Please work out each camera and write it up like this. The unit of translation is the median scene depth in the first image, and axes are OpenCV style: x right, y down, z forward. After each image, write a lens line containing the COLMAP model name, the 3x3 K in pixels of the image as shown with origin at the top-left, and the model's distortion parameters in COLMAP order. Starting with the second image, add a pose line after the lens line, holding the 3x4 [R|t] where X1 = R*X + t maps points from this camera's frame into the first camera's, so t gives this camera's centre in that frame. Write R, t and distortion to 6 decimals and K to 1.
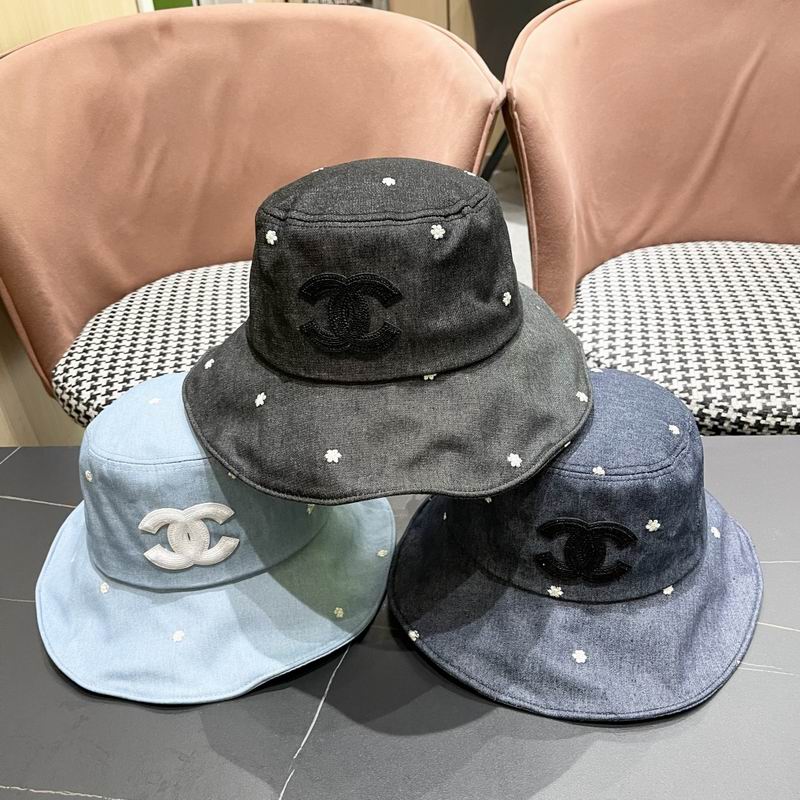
lens RADIAL K [[860.8, 0, 380.9], [0, 860.8, 396.2], [0, 0, 1]] dist [0.027272, 0.000000]
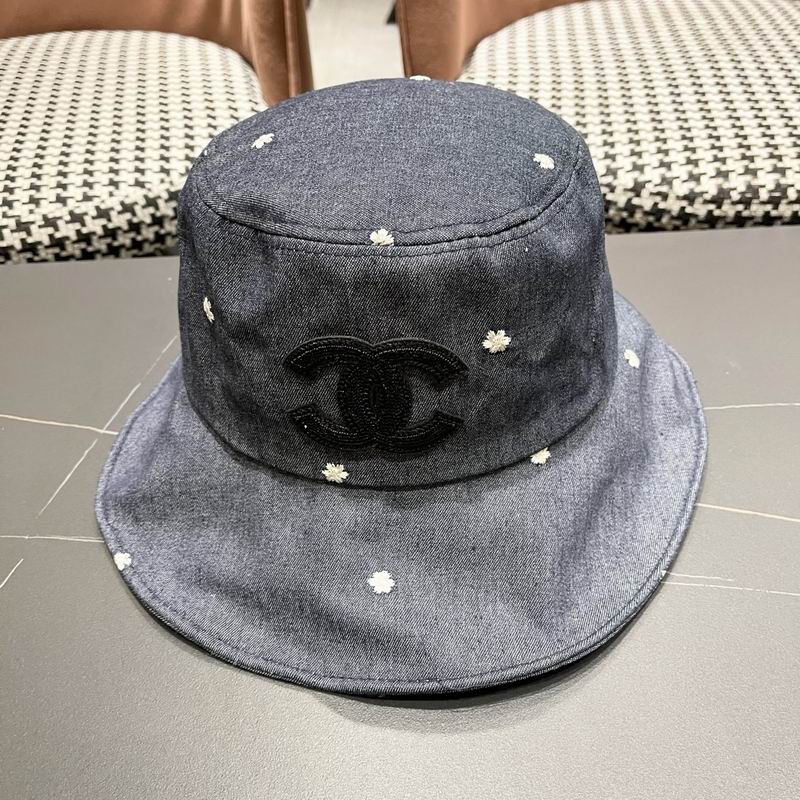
lens RADIAL K [[860.8, 0, 398.8], [0, 860.8, 405.4], [0, 0, 1]] dist [0.027272, 0.000000]
pose [[0.997562, -0.037549, 0.058819, 0.183461], [0.028739, 0.989155, 0.144037, 0.094933], [-0.063589, -0.141996, 0.987823, 0.404928]]
